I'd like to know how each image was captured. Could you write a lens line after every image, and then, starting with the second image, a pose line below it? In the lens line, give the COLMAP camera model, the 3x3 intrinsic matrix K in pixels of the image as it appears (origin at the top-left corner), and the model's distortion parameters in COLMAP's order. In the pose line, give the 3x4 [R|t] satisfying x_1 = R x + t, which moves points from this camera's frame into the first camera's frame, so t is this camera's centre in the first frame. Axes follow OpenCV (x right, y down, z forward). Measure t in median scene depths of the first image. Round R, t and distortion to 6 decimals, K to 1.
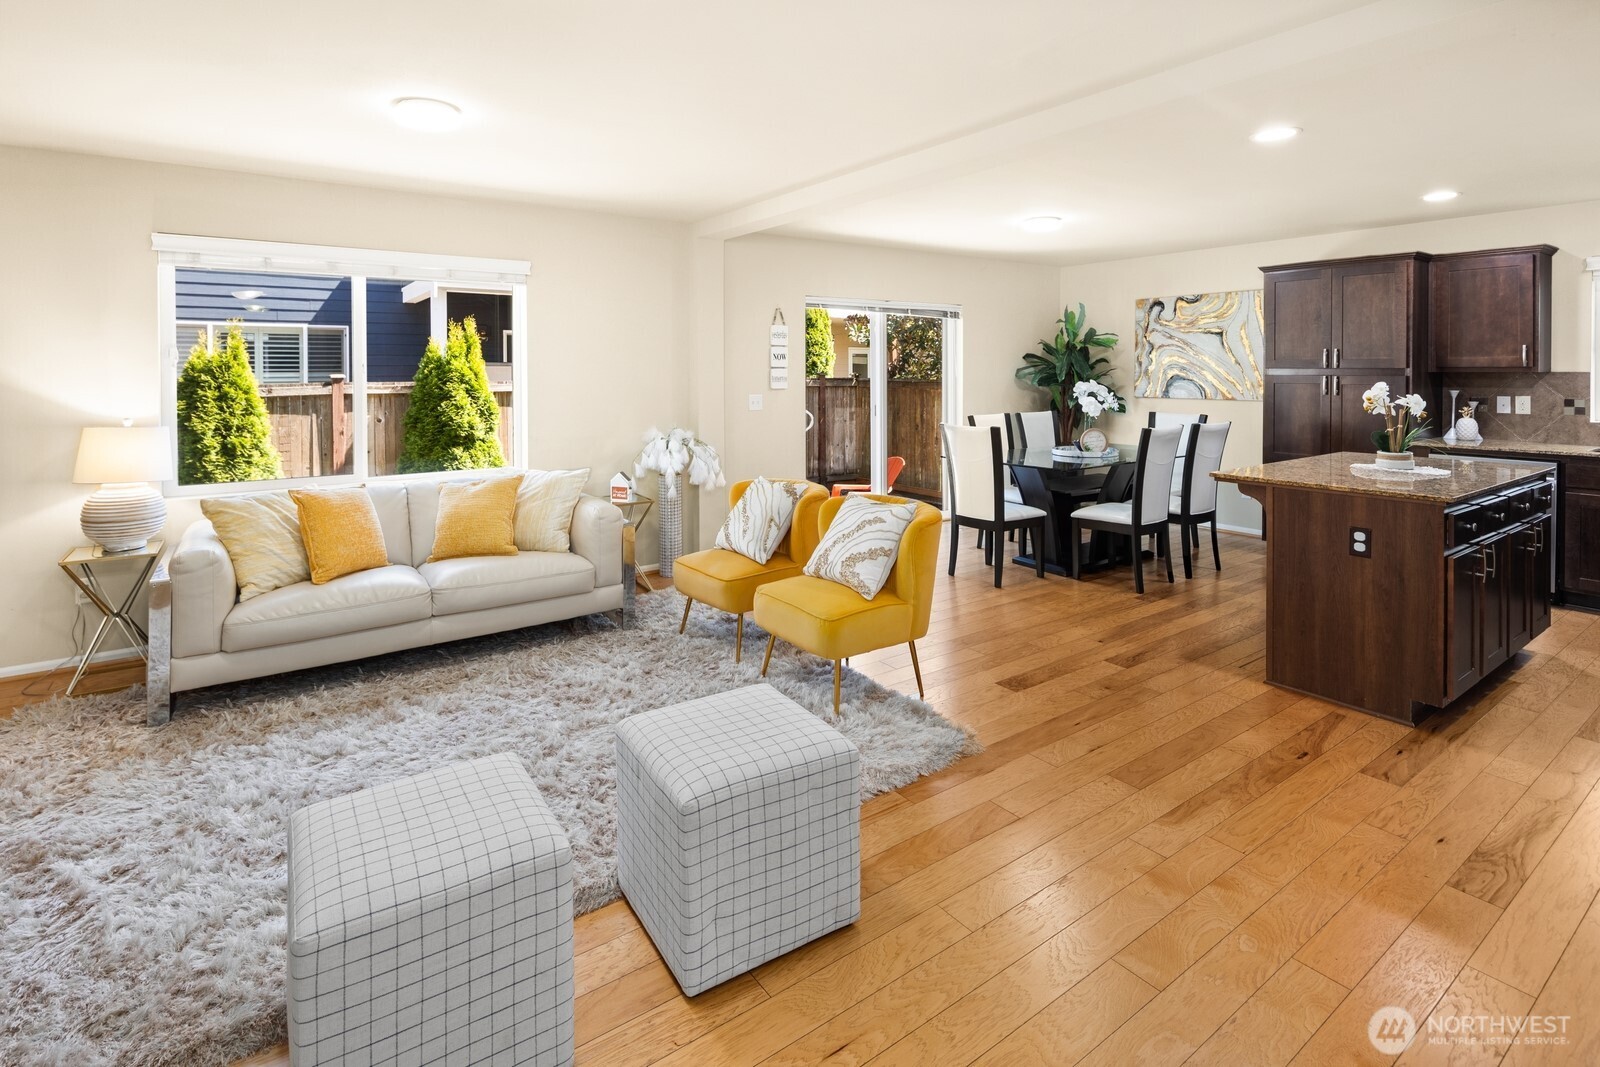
lens RADIAL K [[781.2, 0, 789.3], [0, 781.2, 380.6], [0, 0, 1]] dist [-0.000781, -0.001143]
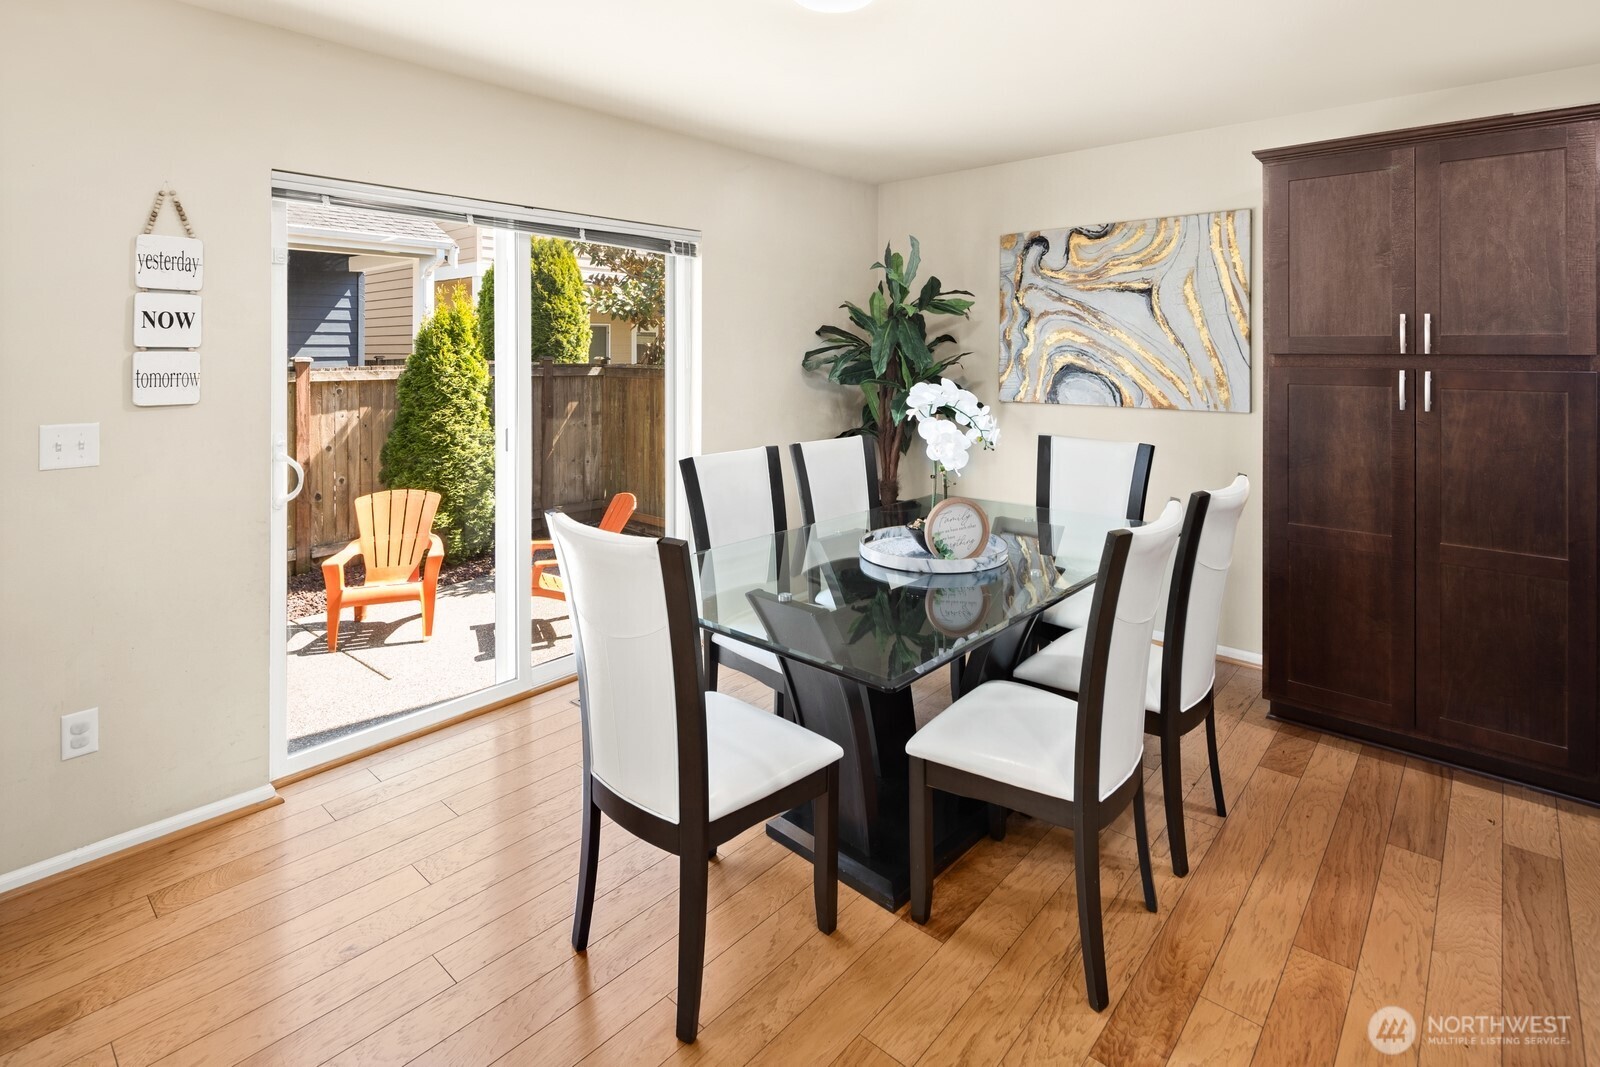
lens RADIAL K [[792.3, 0, 797.4], [0, 792.3, 348.4], [0, 0, 1]] dist [0.000512, -0.000010]
pose [[0.973152, 0.004005, 0.230127, 0.172106], [0.000021, 0.999847, -0.017487, -0.008837], [-0.230162, 0.017022, 0.973003, 0.495814]]
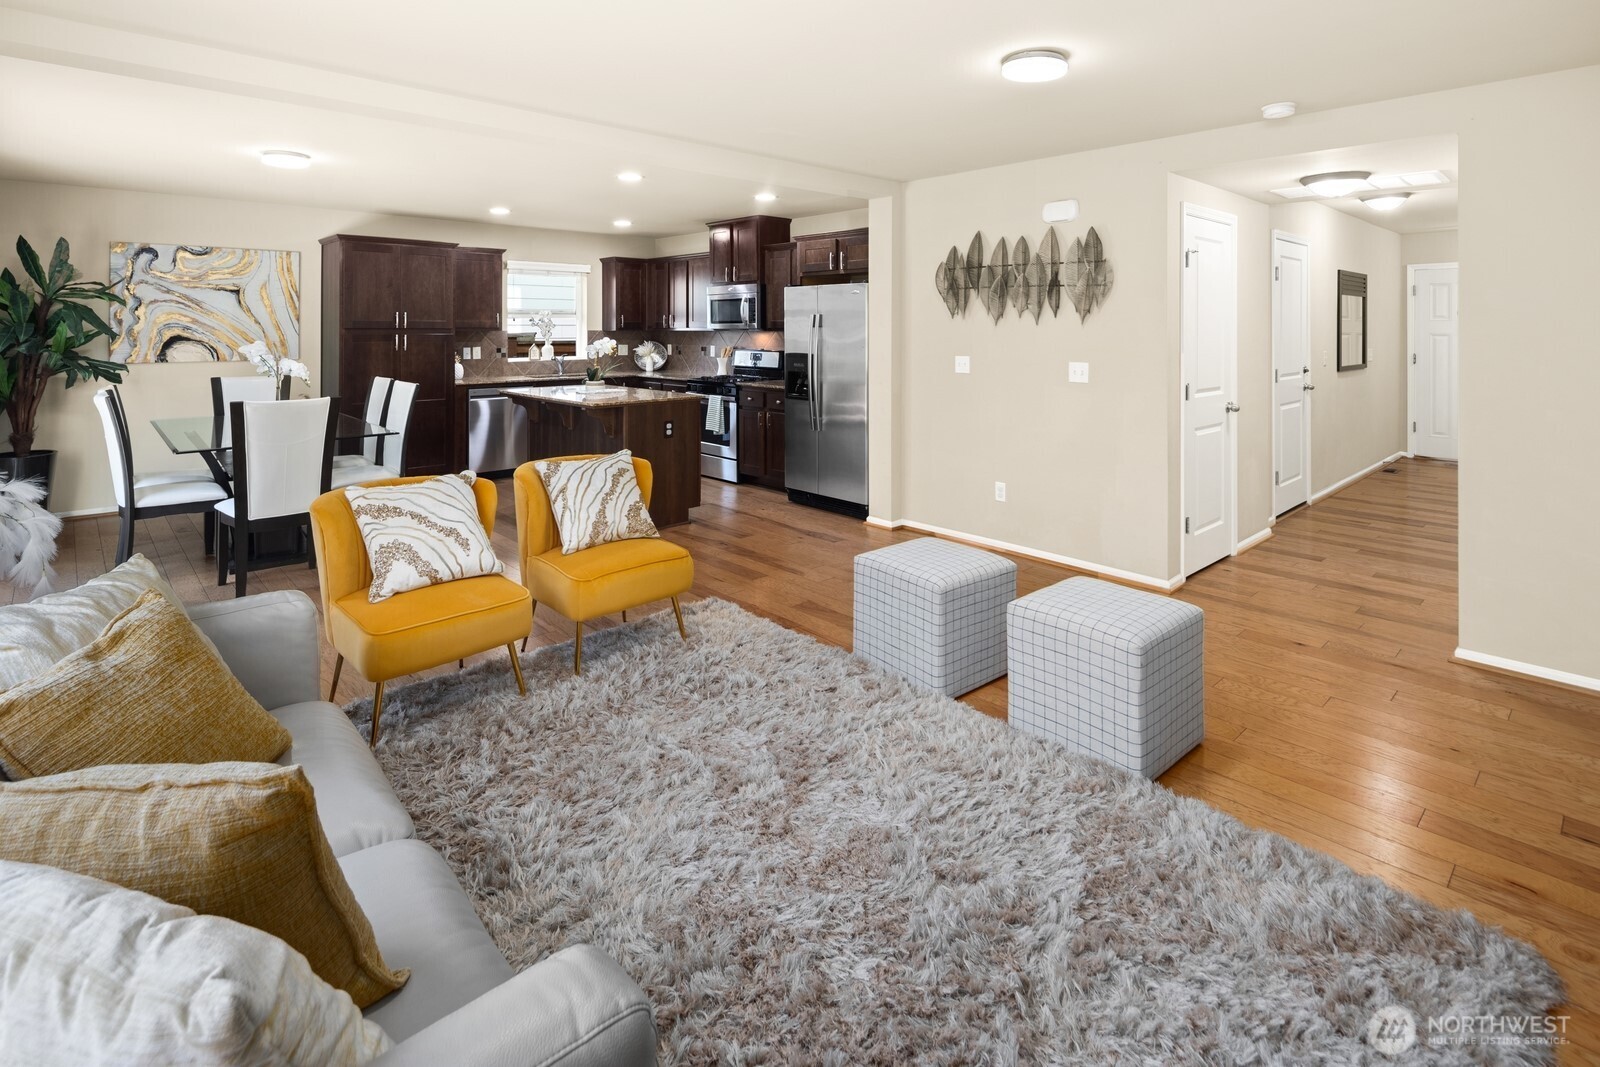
lens RADIAL K [[786.0, 0, 799.2], [0, 786.0, 325.2], [0, 0, 1]] dist [0.002261, -0.004216]
pose [[-0.136148, 0.006228, 0.990669, -0.483243], [0.014120, 0.999891, -0.004345, -0.005154], [-0.990588, 0.013396, -0.136221, 0.447384]]
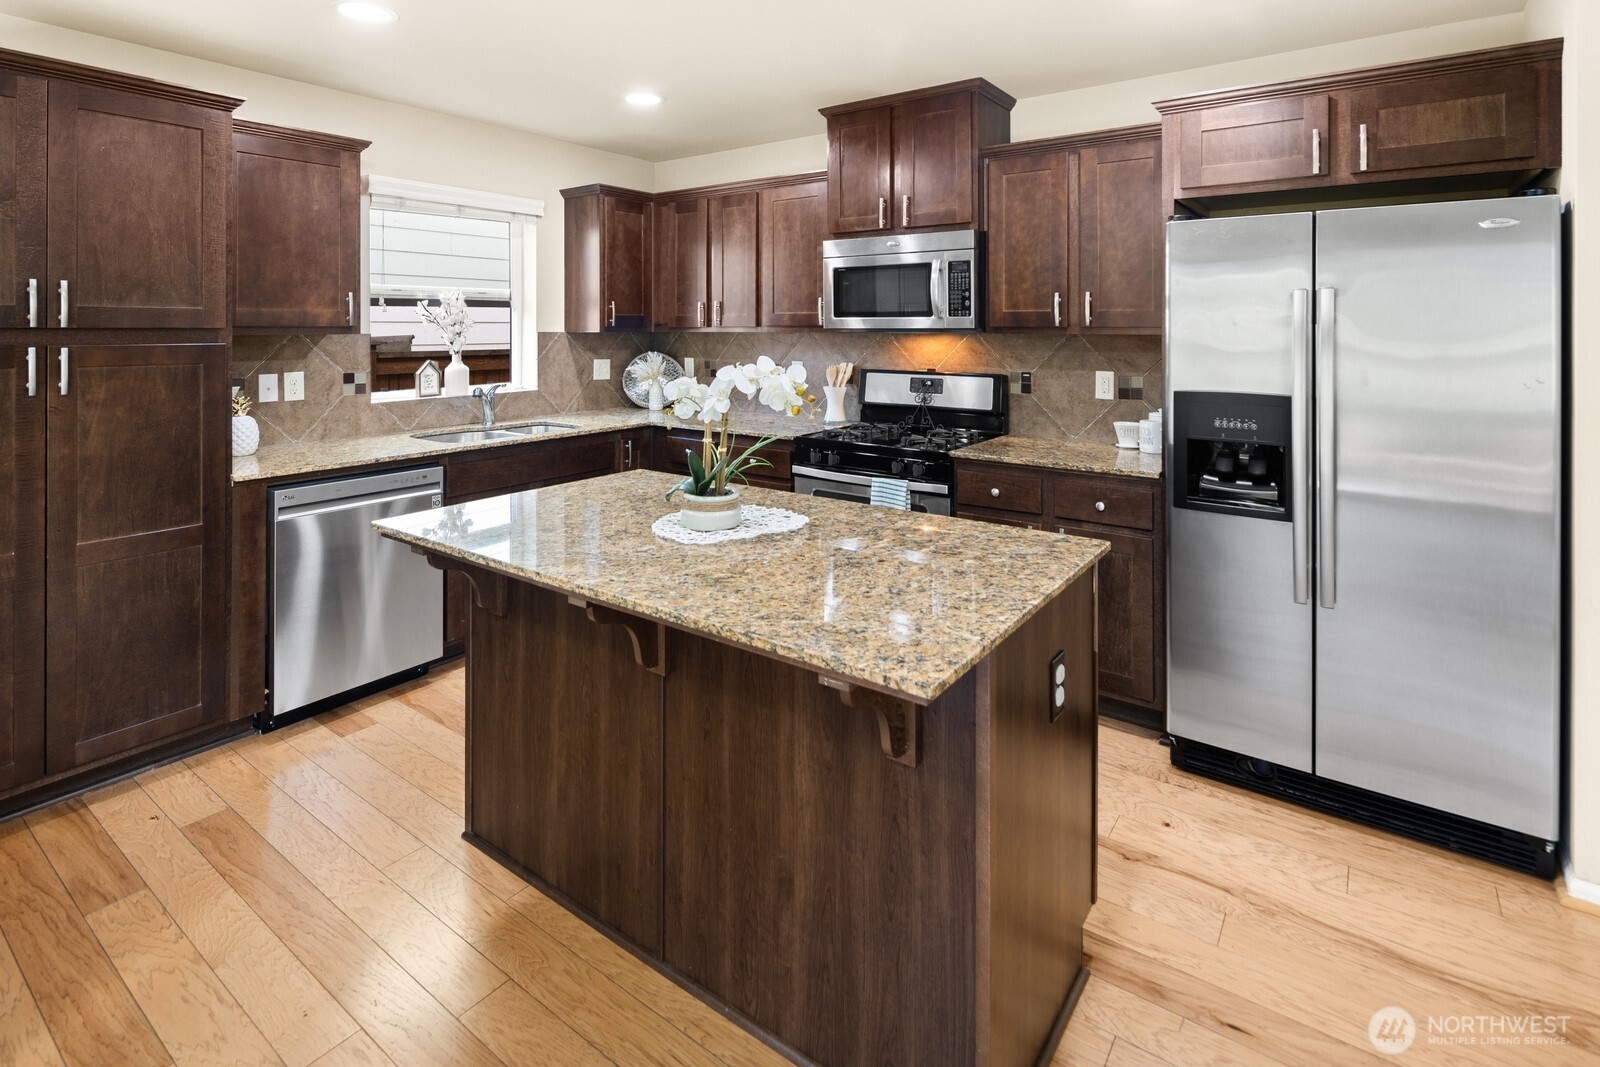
lens RADIAL K [[786.0, 0, 799.2], [0, 786.0, 325.2], [0, 0, 1]] dist [0.002261, -0.004216]
pose [[-0.323348, 0.005106, 0.946266, 0.150698], [0.014466, 0.999895, -0.000452, -0.009187], [-0.946169, 0.013543, -0.323388, 0.617302]]
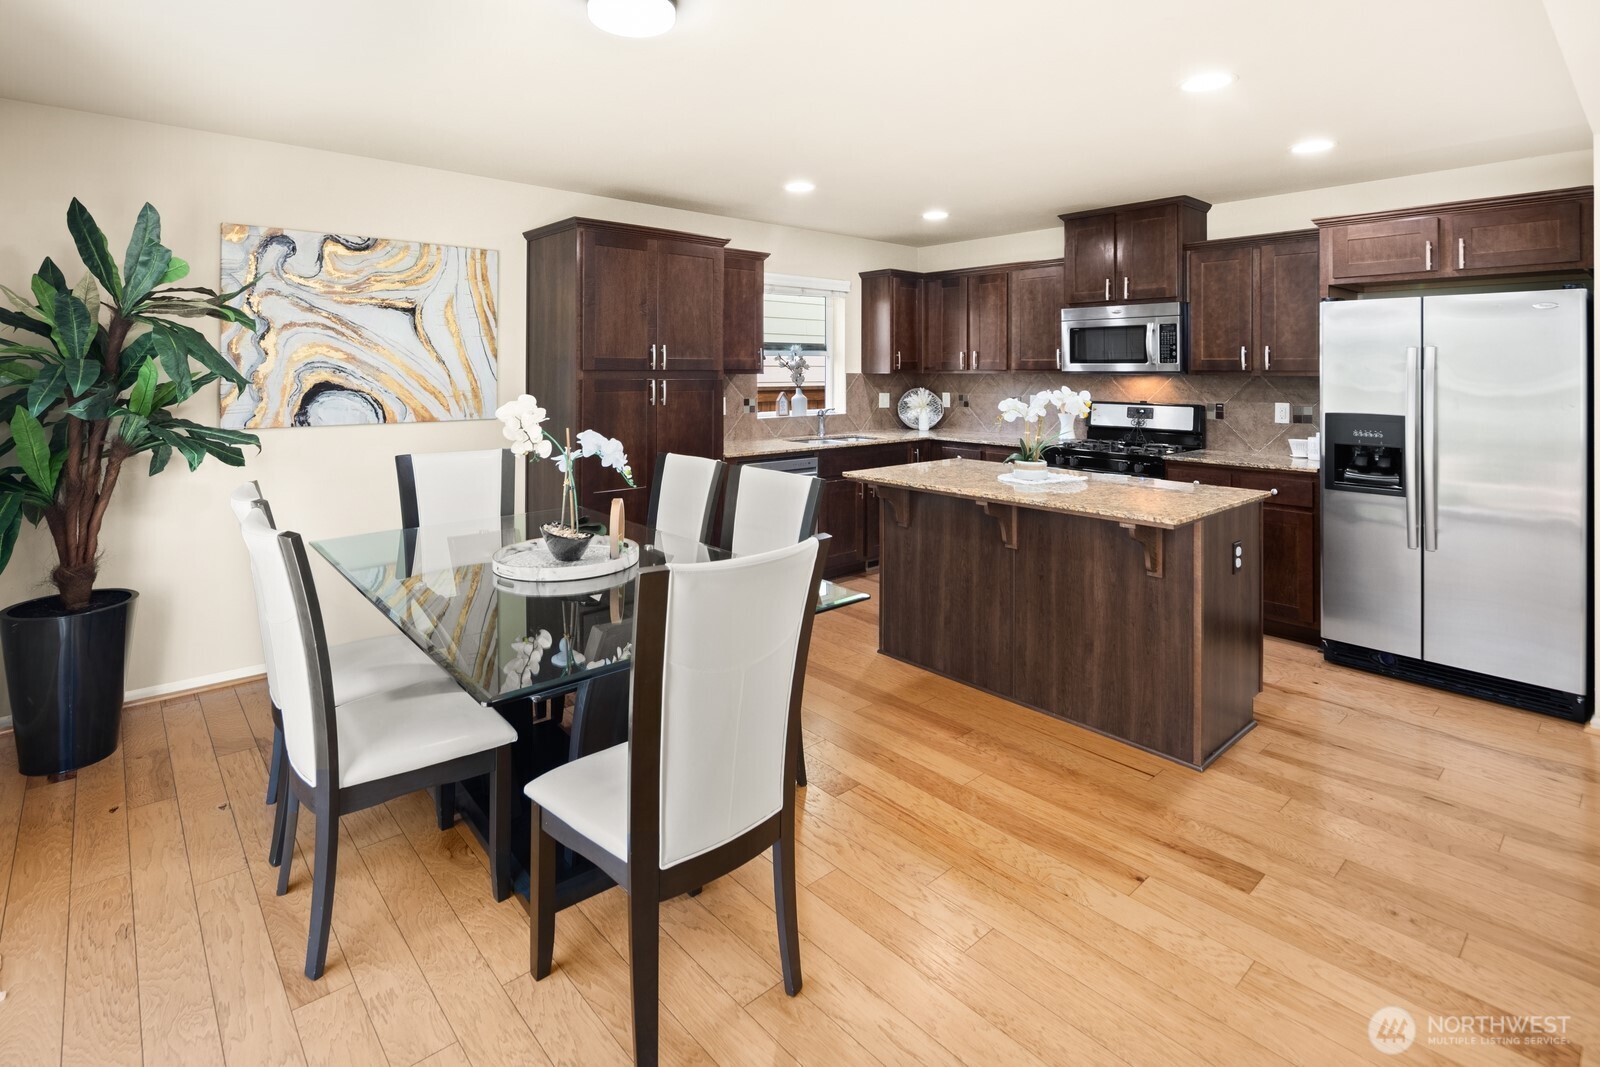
lens RADIAL K [[778.1, 0, 795.3], [0, 778.1, 365.4], [0, 0, 1]] dist [0.000953, -0.001829]
pose [[-0.110182, 0.007459, 0.993883, -0.065009], [0.012582, 0.999902, -0.006110, -0.011174], [-0.993832, 0.011832, -0.110265, 0.767463]]
